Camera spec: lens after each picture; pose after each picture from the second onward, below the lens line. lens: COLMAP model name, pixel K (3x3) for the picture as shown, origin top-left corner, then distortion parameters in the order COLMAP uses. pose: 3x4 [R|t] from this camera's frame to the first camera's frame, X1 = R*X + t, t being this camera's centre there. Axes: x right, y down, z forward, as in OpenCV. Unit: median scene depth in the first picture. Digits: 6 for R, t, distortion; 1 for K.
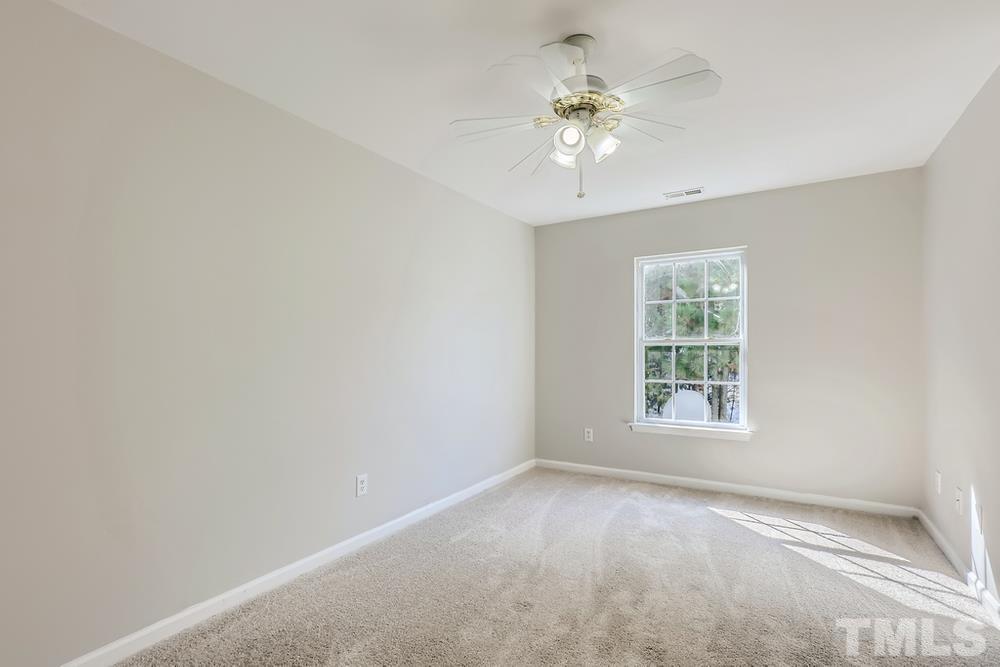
lens RADIAL K [[473.1, 0, 517.9], [0, 473.1, 355.9], [0, 0, 1]] dist [0.005559, 0.000949]
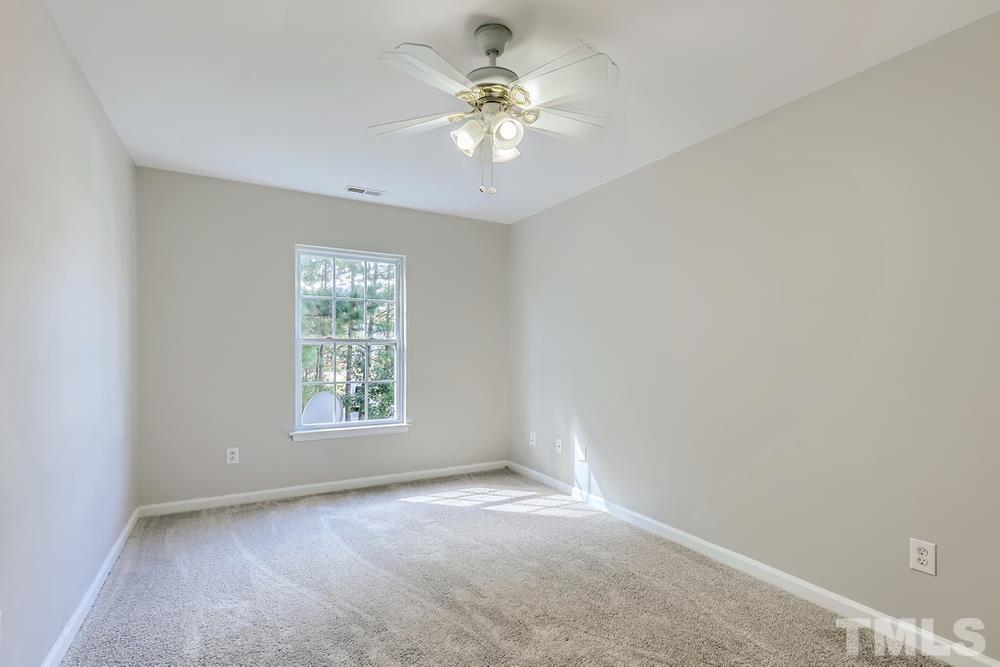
lens RADIAL K [[473.1, 0, 506.1], [0, 473.1, 345.2], [0, 0, 1]] dist [0.005559, 0.000949]
pose [[0.497805, 0.020448, 0.867048, -0.395713], [0.003597, 0.999665, -0.025641, 0.007617], [-0.867281, 0.015883, 0.497565, 0.274260]]
